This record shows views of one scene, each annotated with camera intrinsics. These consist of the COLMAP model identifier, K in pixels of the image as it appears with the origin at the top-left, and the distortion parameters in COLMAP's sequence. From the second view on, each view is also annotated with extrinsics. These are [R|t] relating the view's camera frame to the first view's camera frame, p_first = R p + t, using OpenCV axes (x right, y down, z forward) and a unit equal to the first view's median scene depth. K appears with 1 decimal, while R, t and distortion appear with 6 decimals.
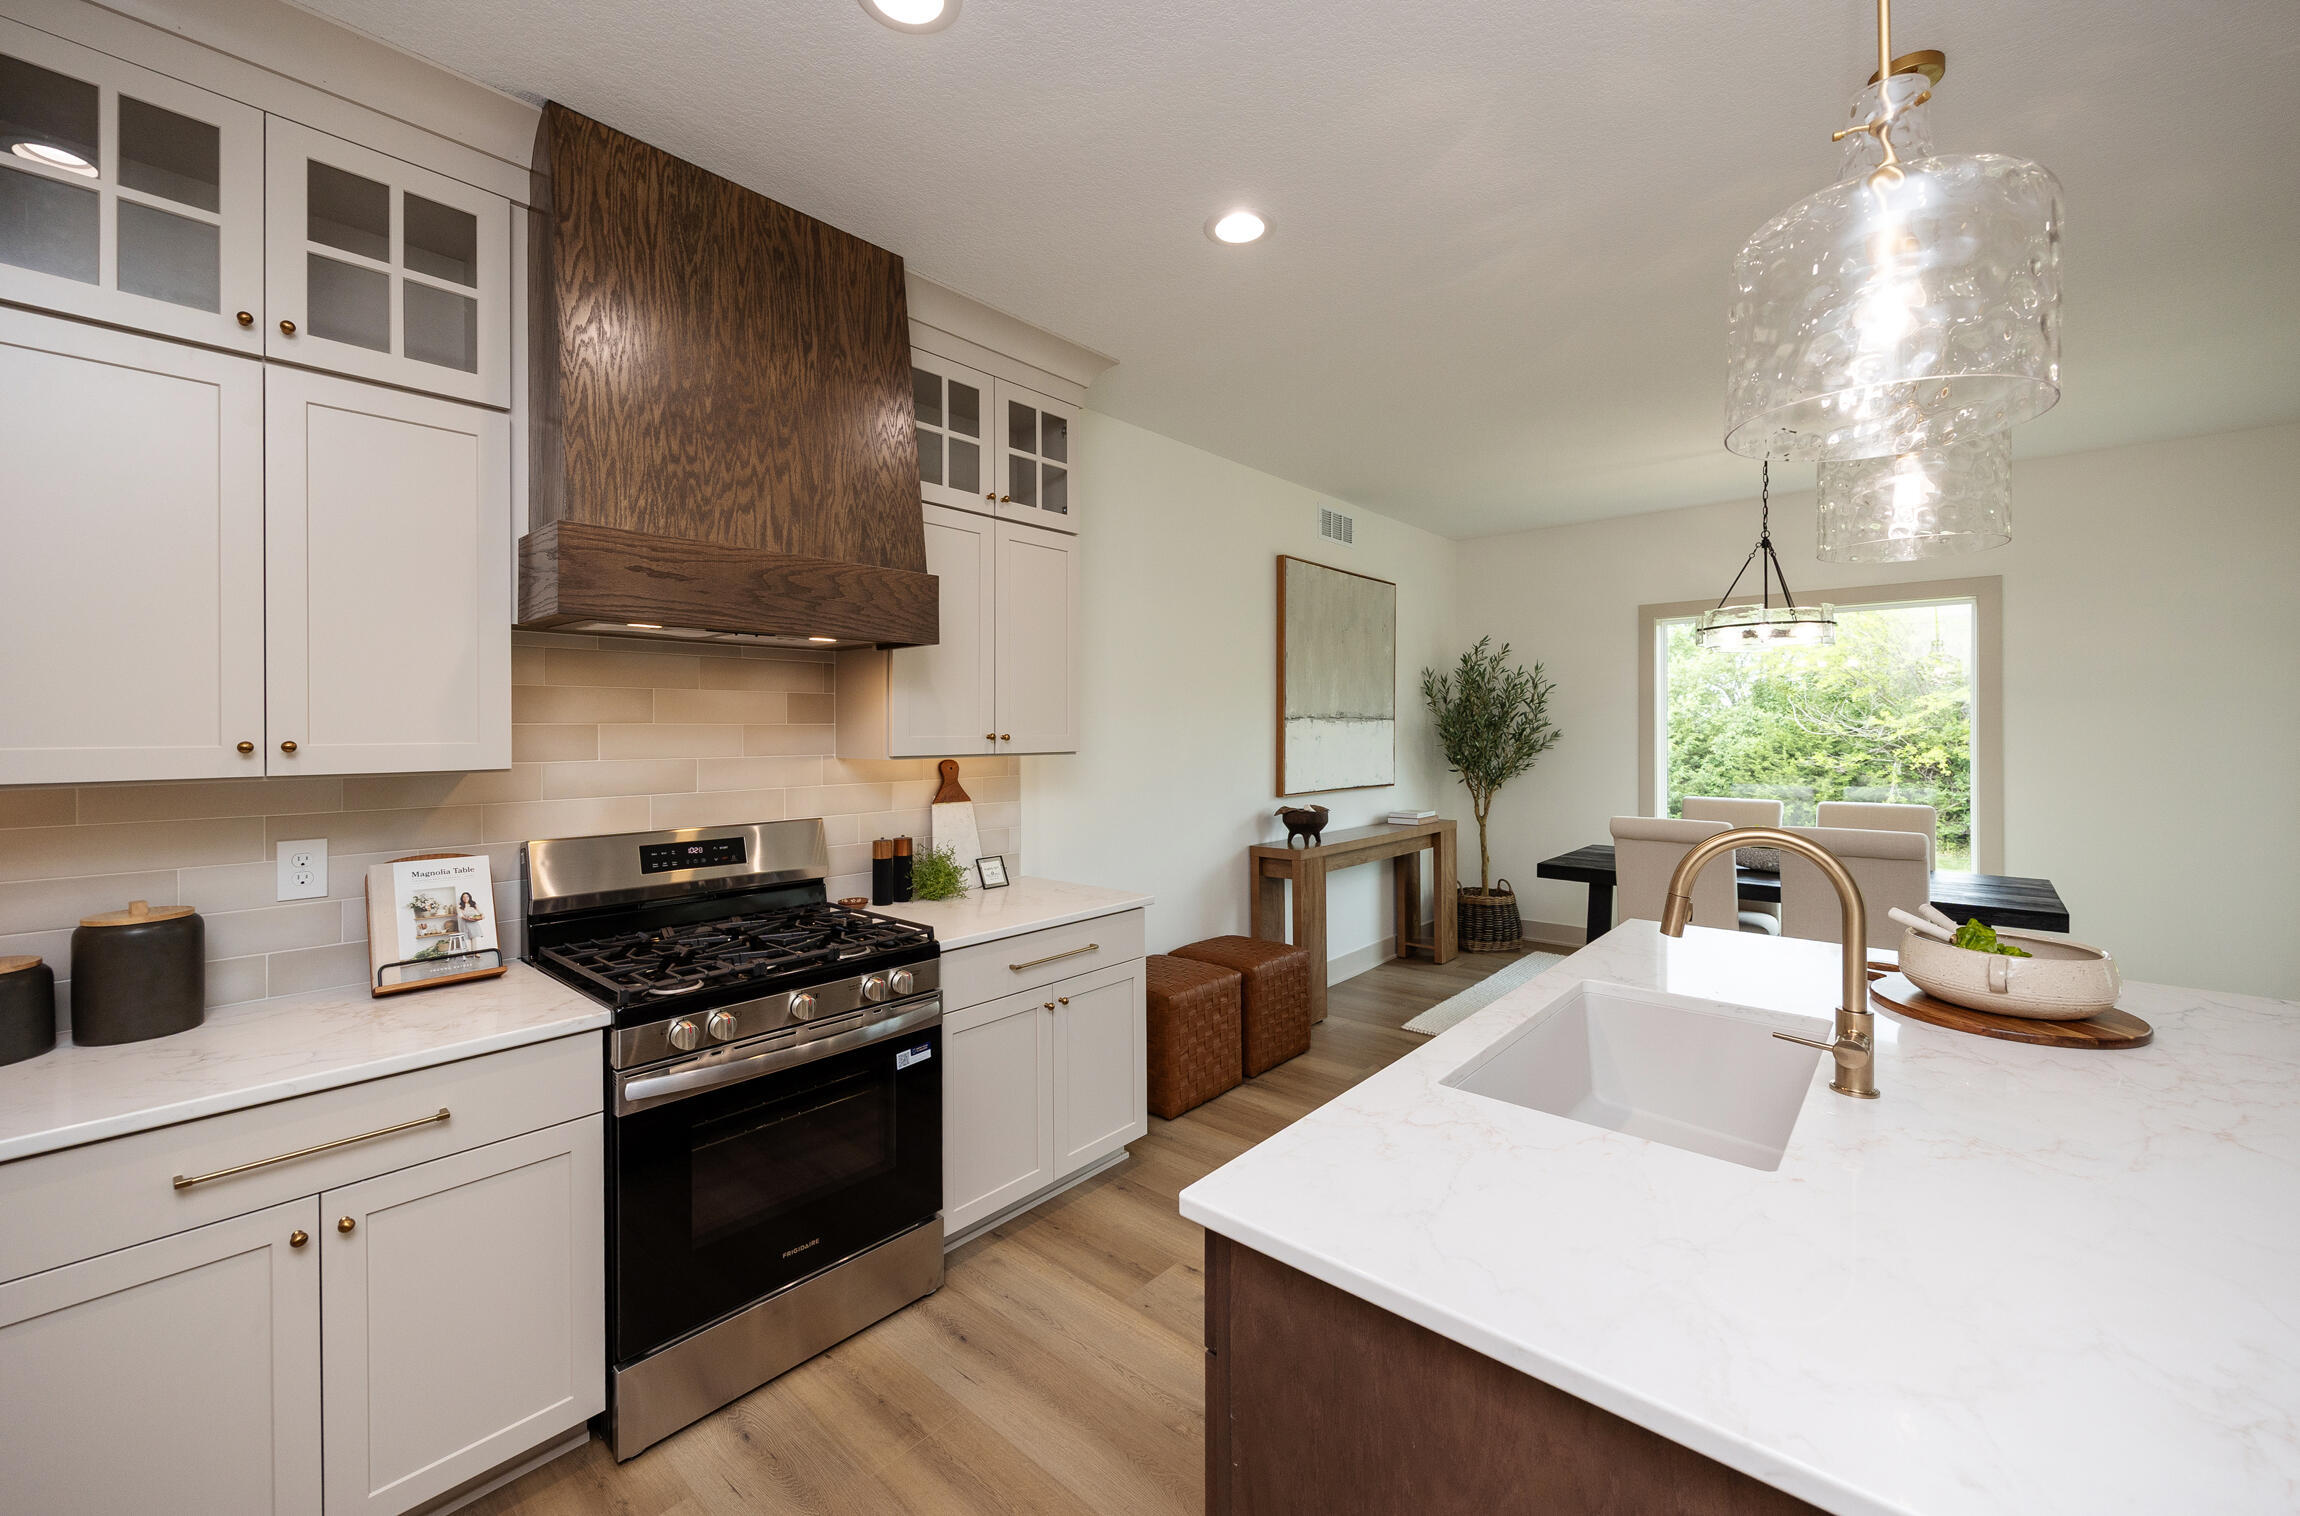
lens RADIAL K [[899.1, 0, 1150.7], [0, 899.1, 722.9], [0, 0, 1]] dist [-0.001336, 0.000187]
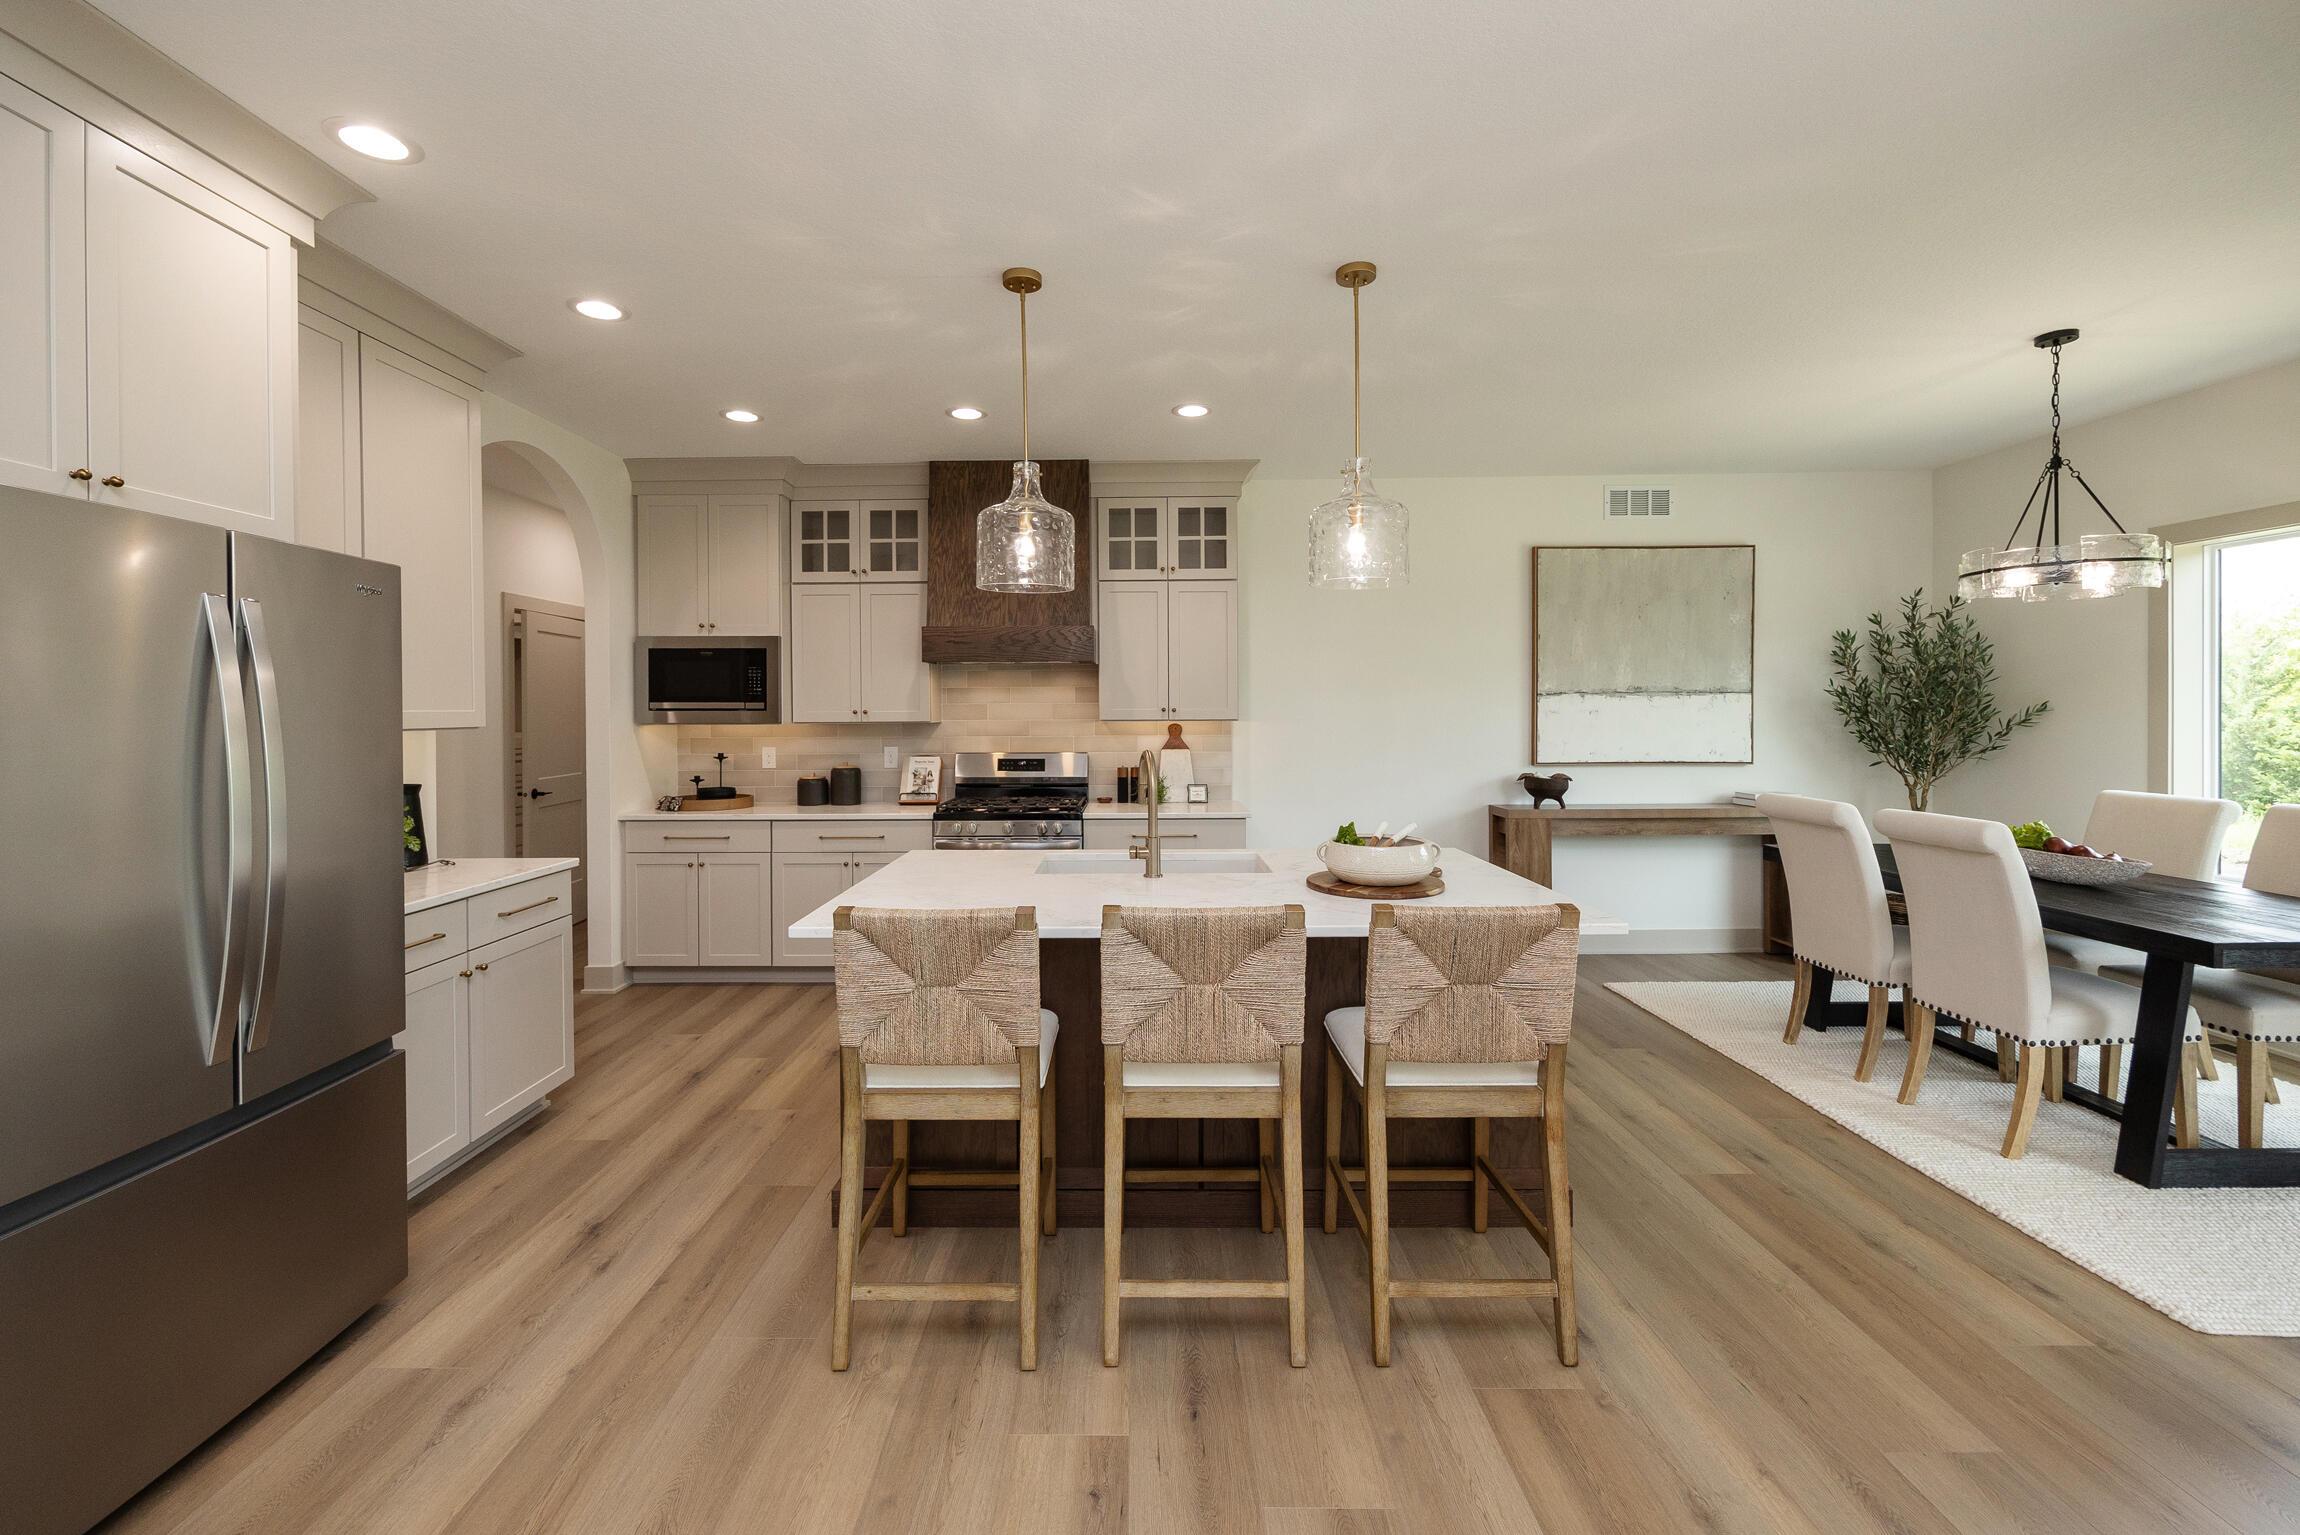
lens RADIAL K [[899.1, 0, 1108.7], [0, 899.1, 715.6], [0, 0, 1]] dist [-0.001336, 0.000187]
pose [[0.658658, 0.002210, -0.752439, 0.974374], [0.009420, 0.999893, 0.011182, 0.006291], [0.752383, -0.014453, 0.658567, -0.193719]]
